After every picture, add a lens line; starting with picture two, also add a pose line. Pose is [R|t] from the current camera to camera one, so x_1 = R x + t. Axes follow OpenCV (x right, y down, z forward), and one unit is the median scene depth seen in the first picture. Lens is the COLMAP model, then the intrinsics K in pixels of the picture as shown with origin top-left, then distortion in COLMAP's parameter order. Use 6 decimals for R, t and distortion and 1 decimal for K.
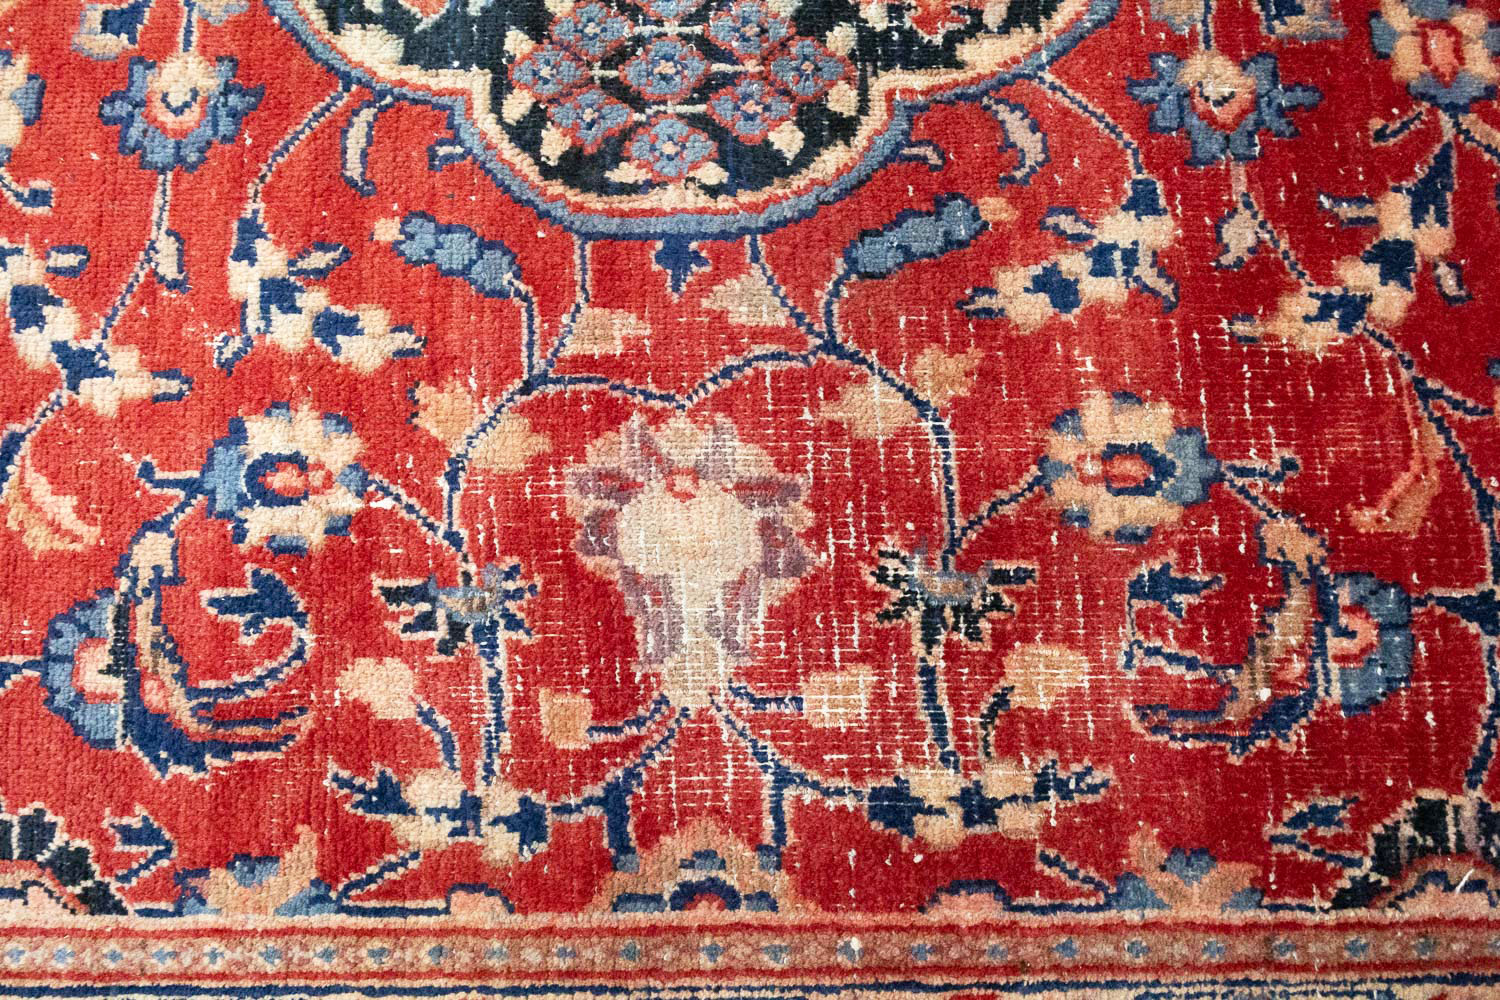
lens RADIAL K [[1309.3, 0, 760.7], [0, 1309.3, 490.0], [0, 0, 1]] dist [-0.069114, 0.024784]
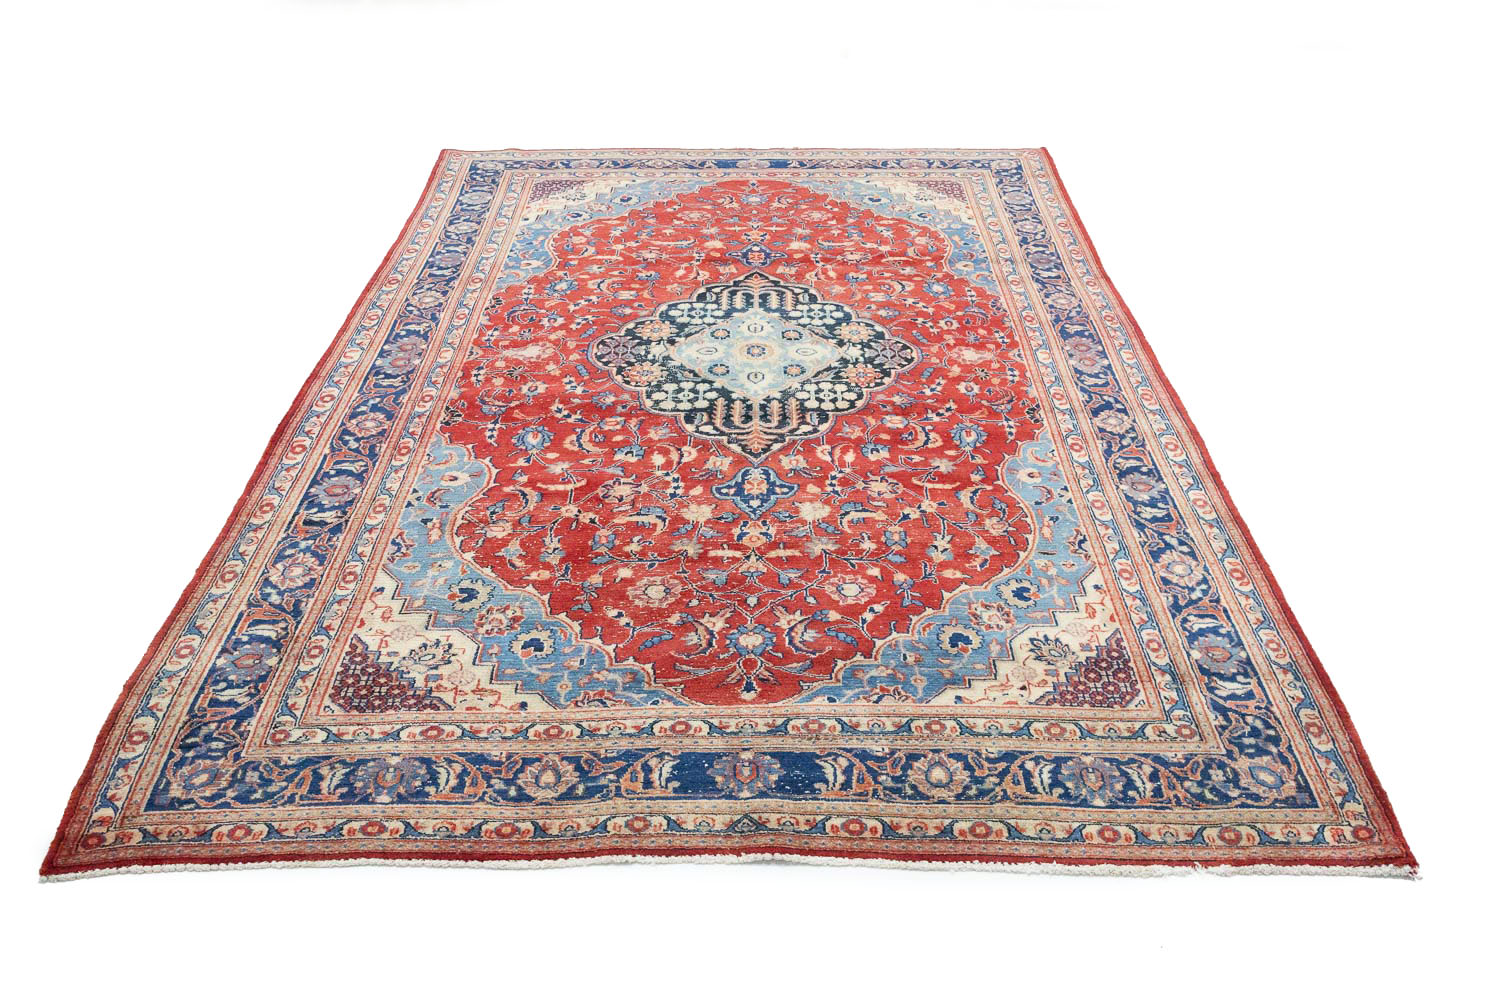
lens RADIAL K [[1309.3, 0, 725.8], [0, 1309.3, 505.7], [0, 0, 1]] dist [-0.069114, 0.024784]
pose [[-0.021168, 0.549523, -0.835211, 4.808846], [-0.988251, 0.114981, 0.100698, -1.230756], [0.151369, 0.827529, 0.540632, -1.322653]]
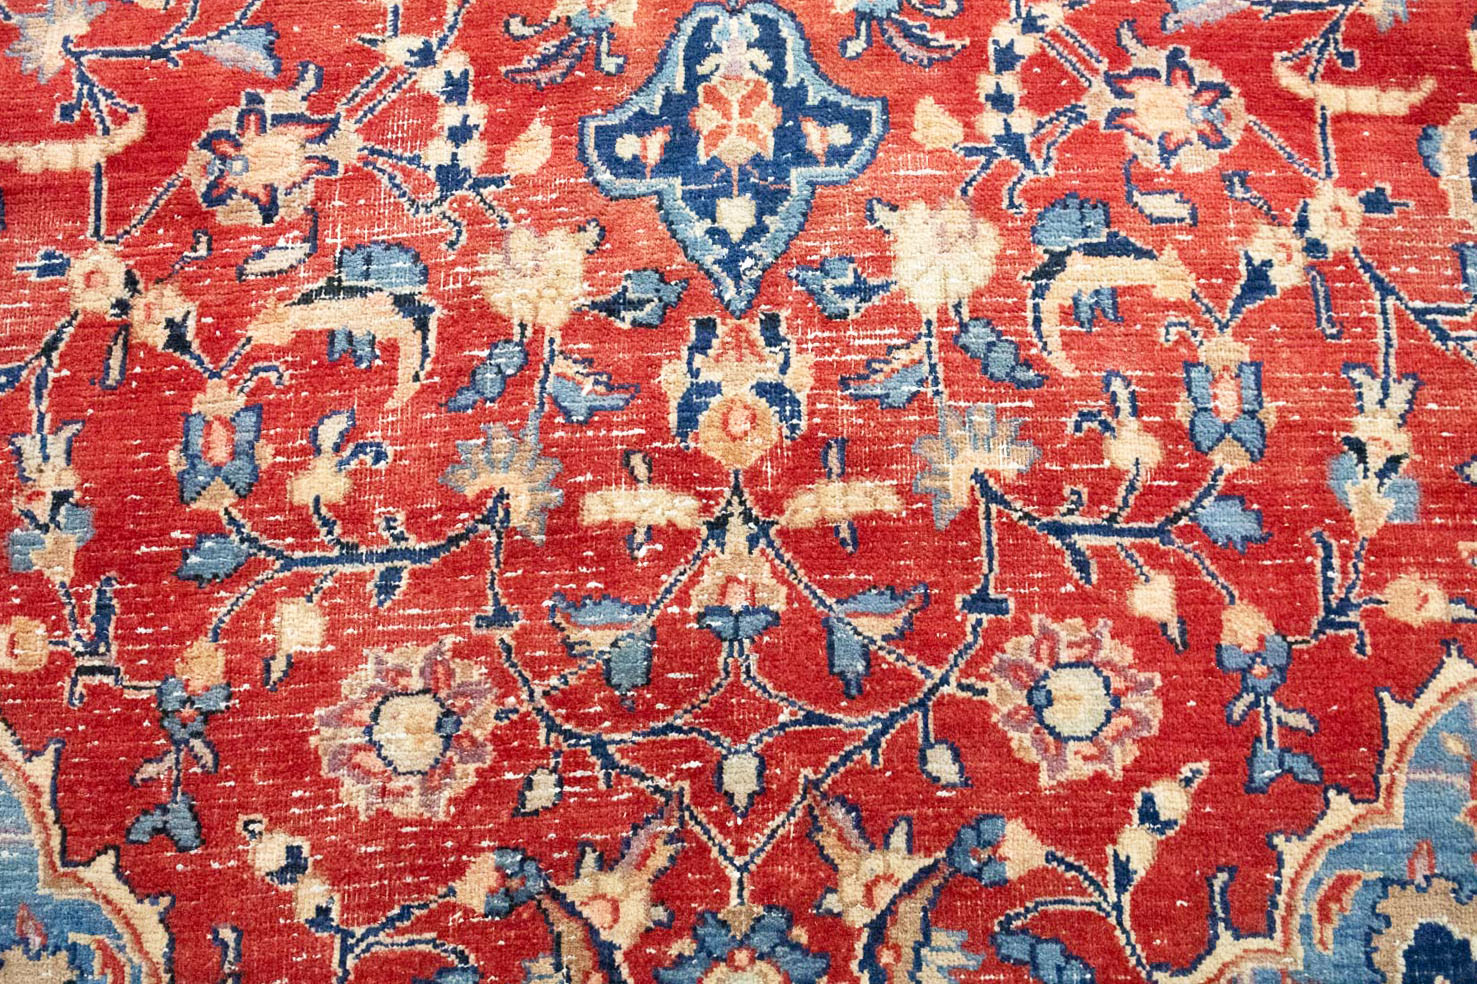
lens RADIAL K [[1289.2, 0, 709.5], [0, 1289.2, 503.0], [0, 0, 1]] dist [-0.069114, 0.024784]
pose [[0.017914, 0.977961, -0.208017, 1.610036], [-0.988072, 0.049141, 0.145940, -1.024435], [0.152946, 0.202921, 0.967177, -0.060627]]
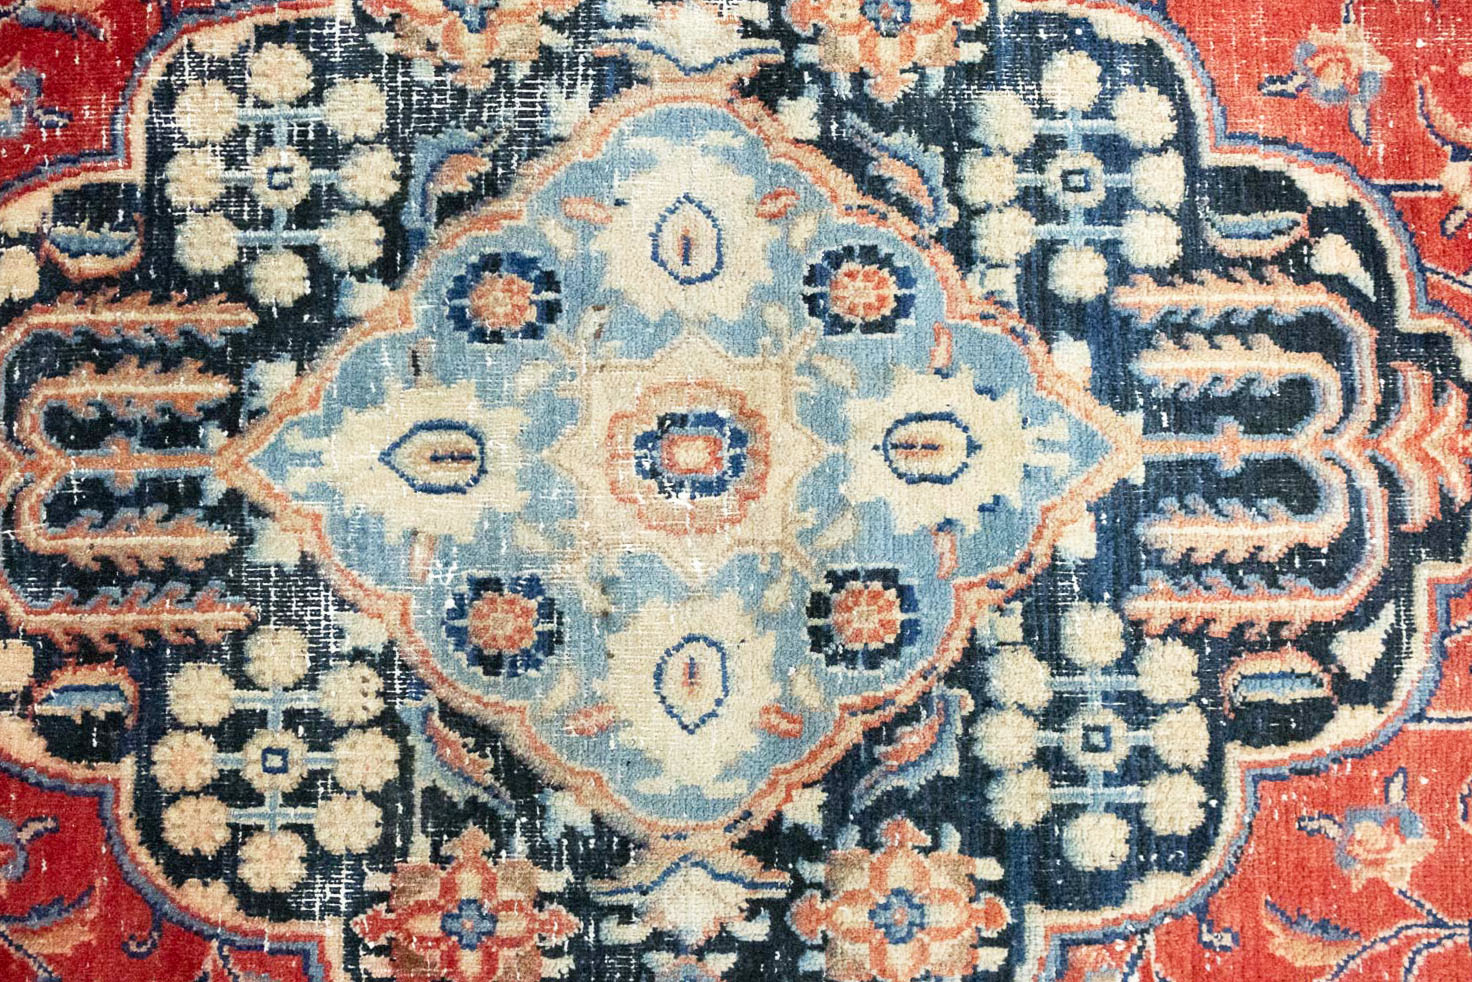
lens RADIAL K [[1284.9, 0, 755.6], [0, 1284.9, 461.5], [0, 0, 1]] dist [-0.069114, 0.024784]
pose [[-0.999861, 0.014449, 0.008278, -0.143401], [-0.011987, -0.969585, 0.244460, -1.179520], [0.011558, 0.244327, 0.969624, -0.049659]]
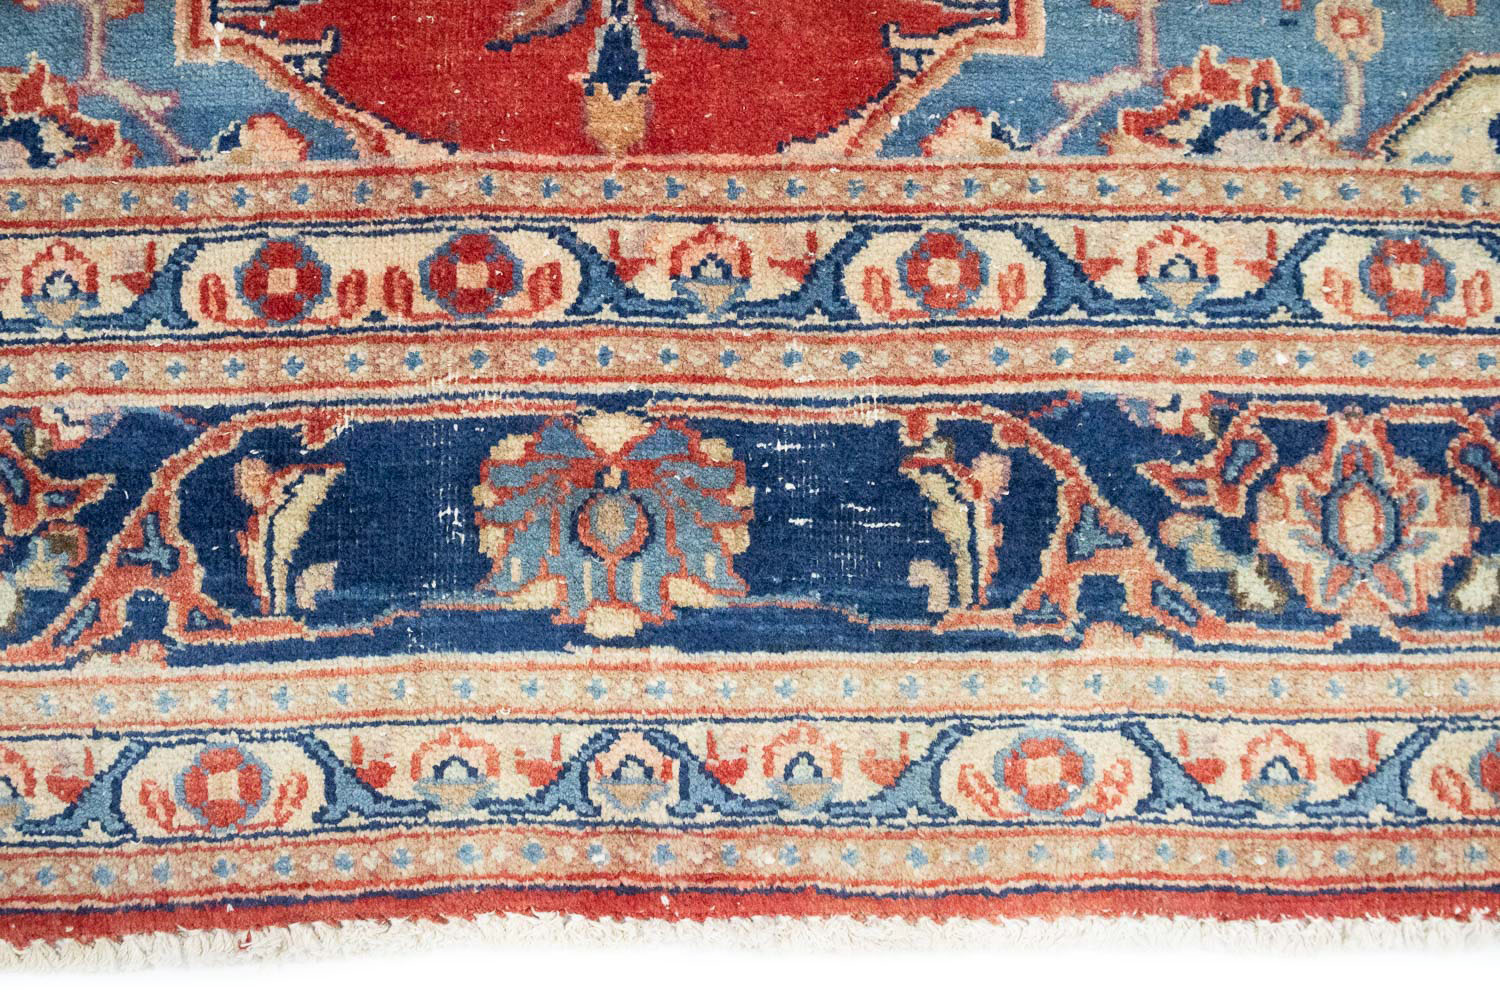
lens RADIAL K [[1309.3, 0, 751.9], [0, 1309.3, 428.4], [0, 0, 1]] dist [-0.069114, 0.024784]
pose [[0.004437, -0.998117, 0.061182, -2.388094], [0.984373, 0.015130, 0.175444, -0.929231], [-0.176039, 0.059447, 0.982587, 0.169090]]
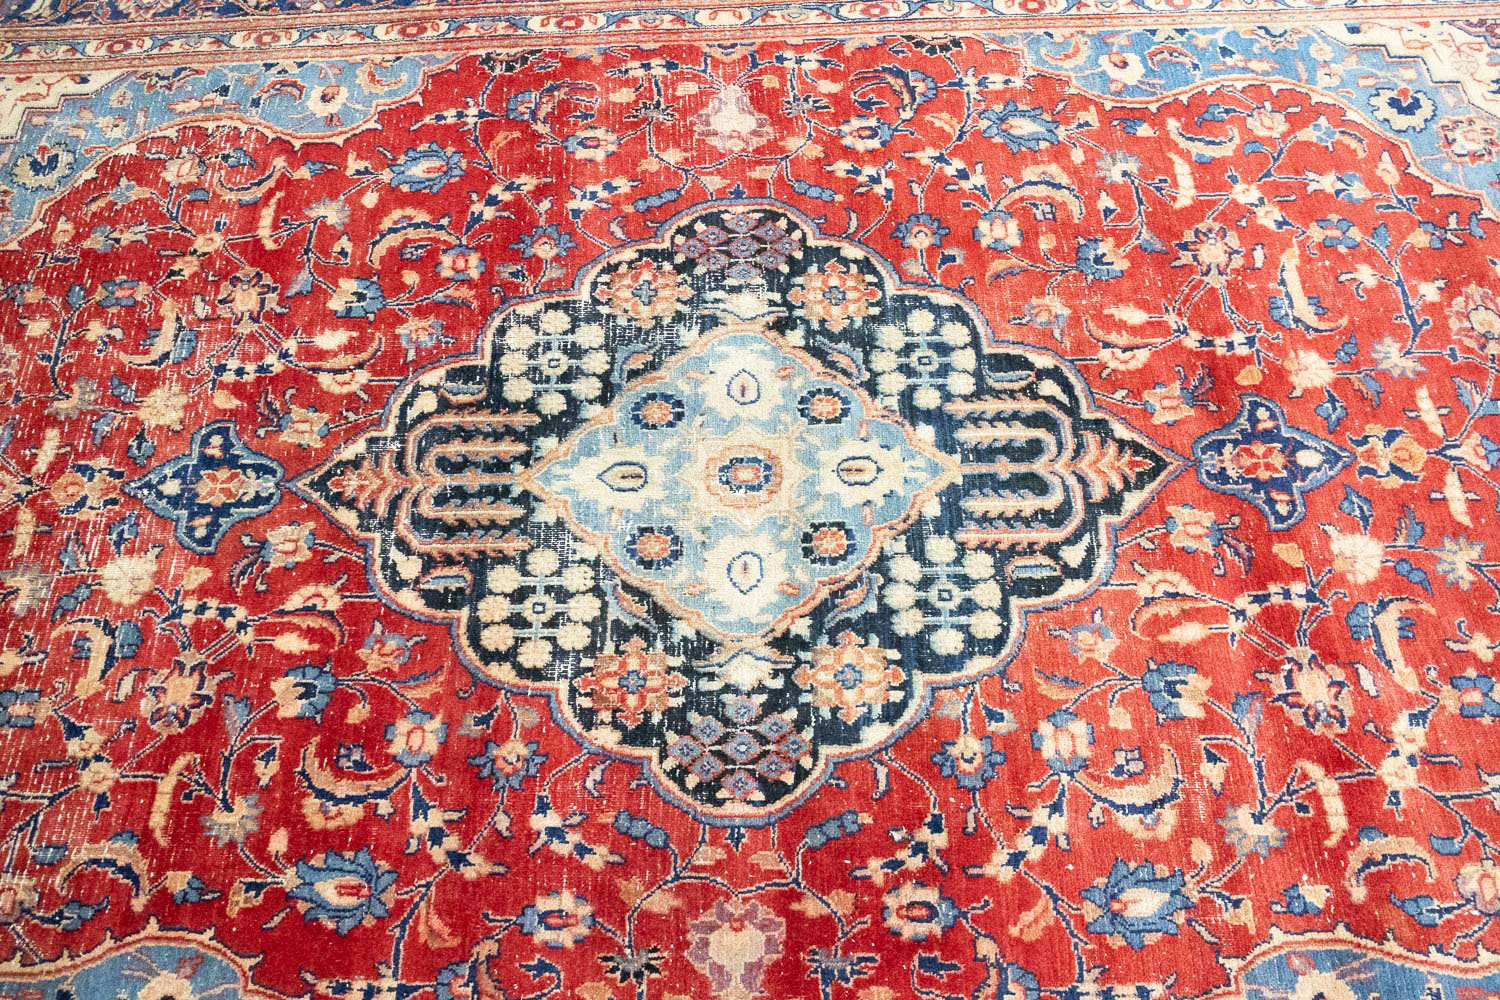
lens RADIAL K [[1309.3, 0, 735.4], [0, 1309.3, 478.9], [0, 0, 1]] dist [-0.069114, 0.024784]
pose [[-0.999143, 0.022671, 0.034625, -0.142906], [0.003323, -0.789970, 0.613137, -2.449485], [0.041253, 0.612727, 0.789217, -0.904586]]
